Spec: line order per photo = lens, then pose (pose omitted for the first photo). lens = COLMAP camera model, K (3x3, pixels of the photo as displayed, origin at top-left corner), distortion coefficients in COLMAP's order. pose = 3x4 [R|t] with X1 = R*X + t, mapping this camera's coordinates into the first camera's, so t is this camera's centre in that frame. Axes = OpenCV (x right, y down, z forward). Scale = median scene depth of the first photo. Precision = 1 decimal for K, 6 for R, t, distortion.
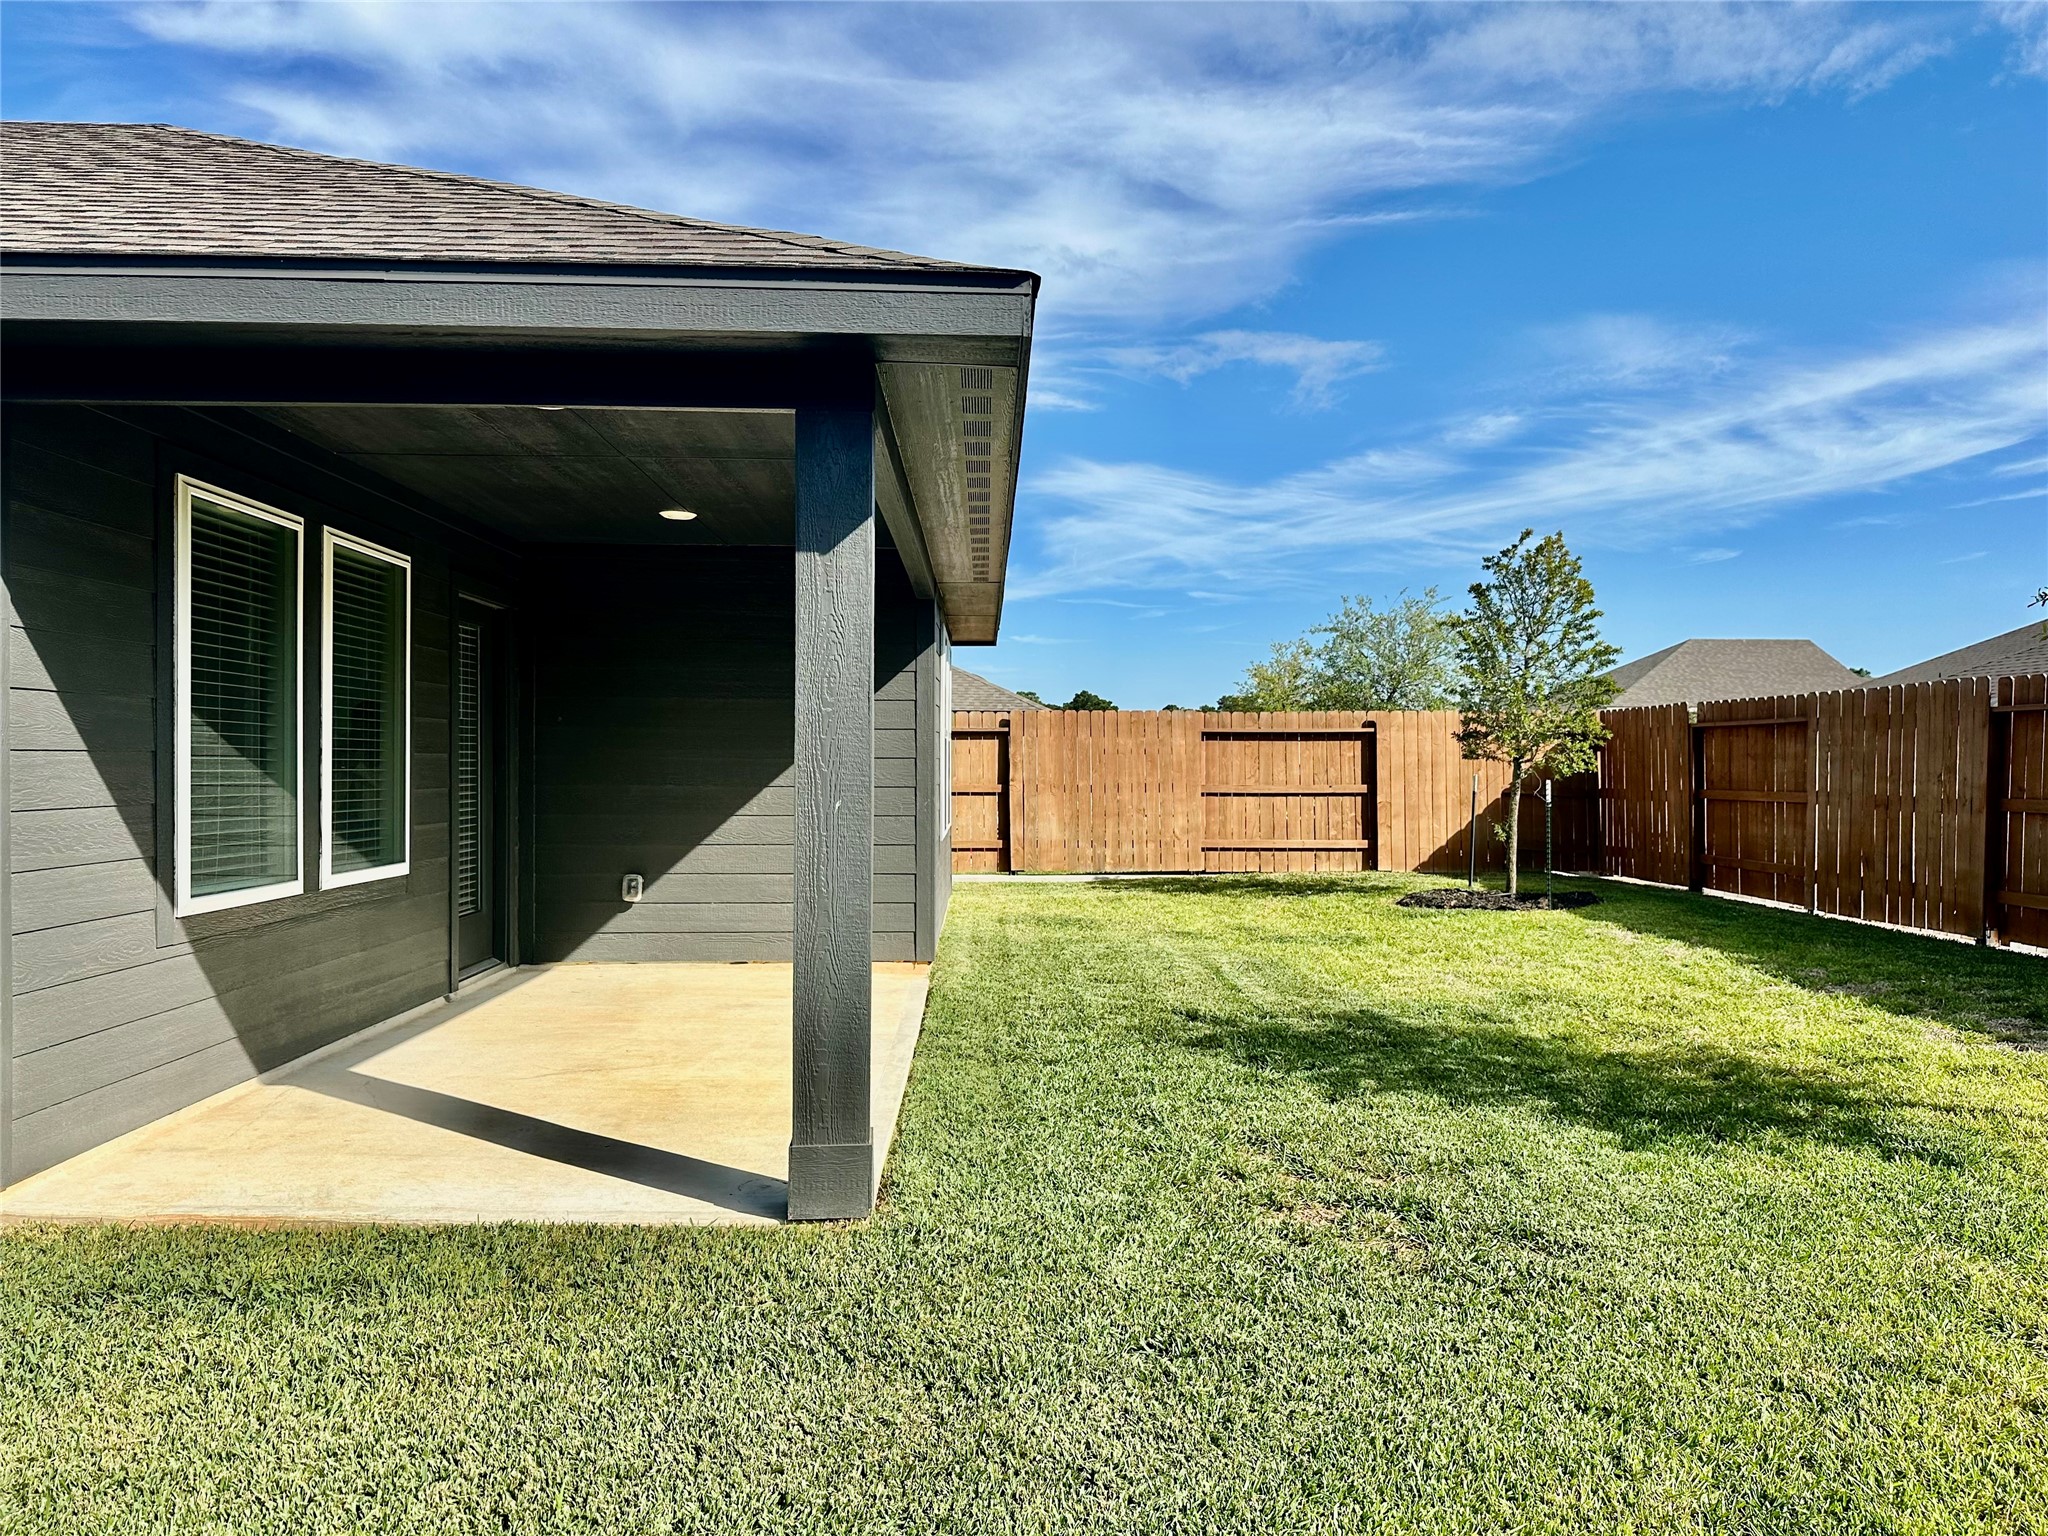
lens RADIAL K [[1458.9, 0, 1024.0], [0, 1458.9, 768.0], [0, 0, 1]] dist [0.154292, -0.280446]
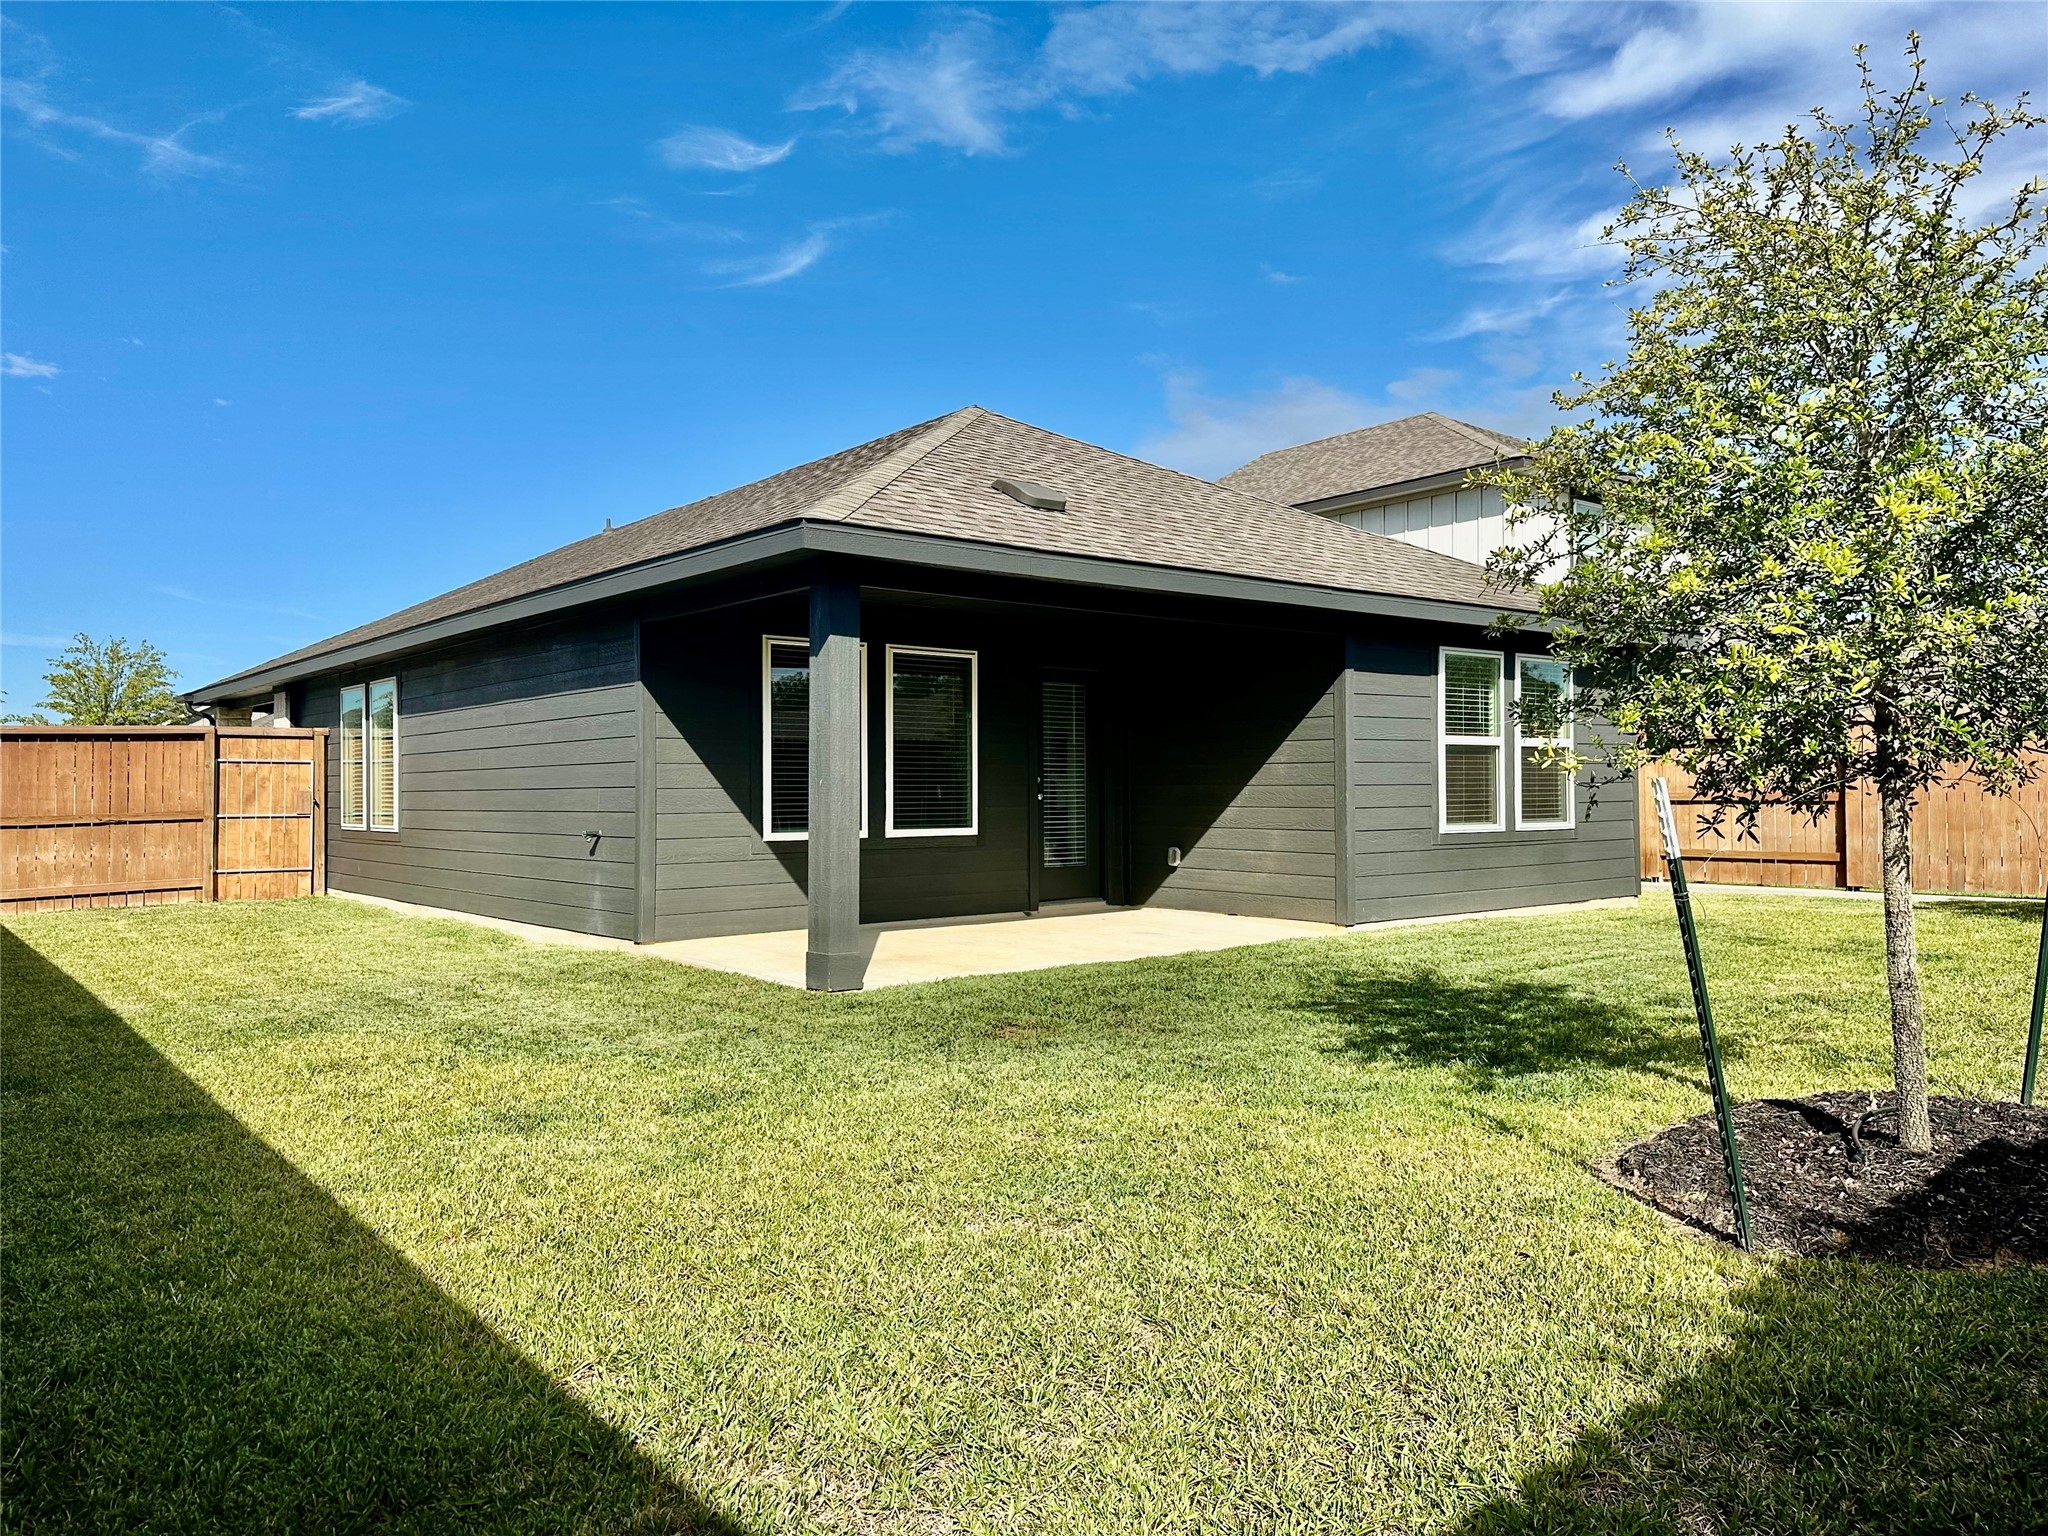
lens RADIAL K [[1433.3, 0, 1024.0], [0, 1433.3, 768.0], [0, 0, 1]] dist [0.062704, -0.076222]
pose [[0.612415, -0.018644, -0.790316, 0.525971], [0.003158, 0.999772, -0.021139, 0.016623], [0.790530, 0.010450, 0.612334, 0.015442]]
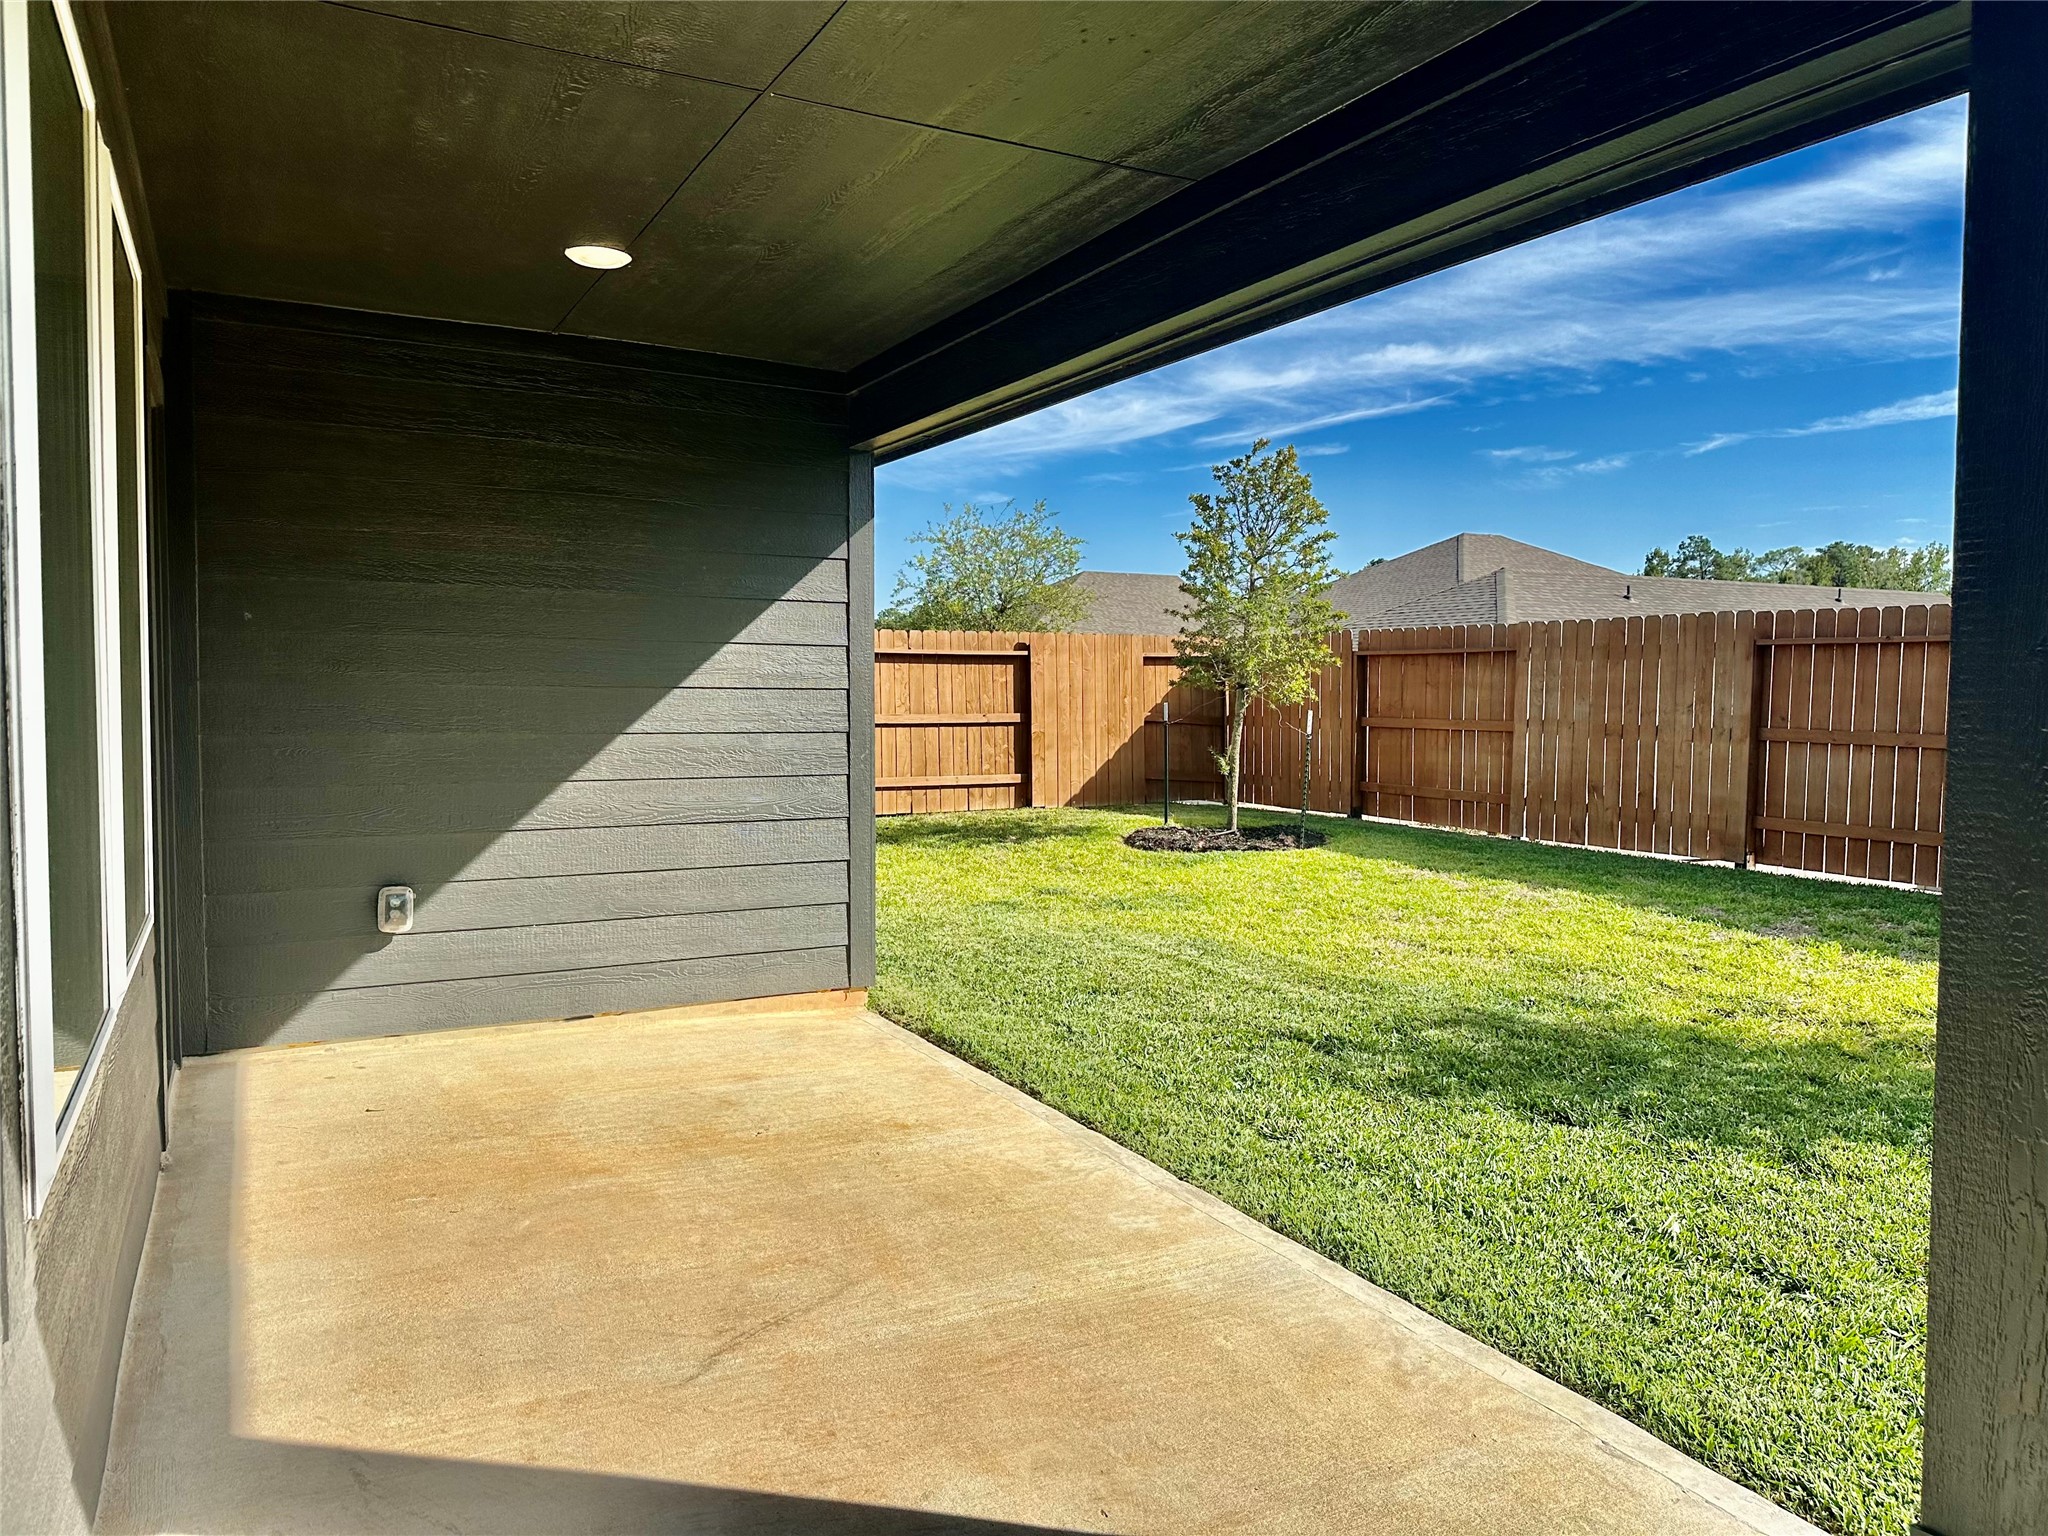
lens RADIAL K [[1433.3, 0, 1024.0], [0, 1433.3, 768.0], [0, 0, 1]] dist [0.062704, -0.076222]
pose [[0.889671, -0.022865, 0.456029, -0.212210], [-0.002869, 0.998446, 0.055658, -0.005232], [-0.456593, -0.050826, 0.888223, 0.262664]]
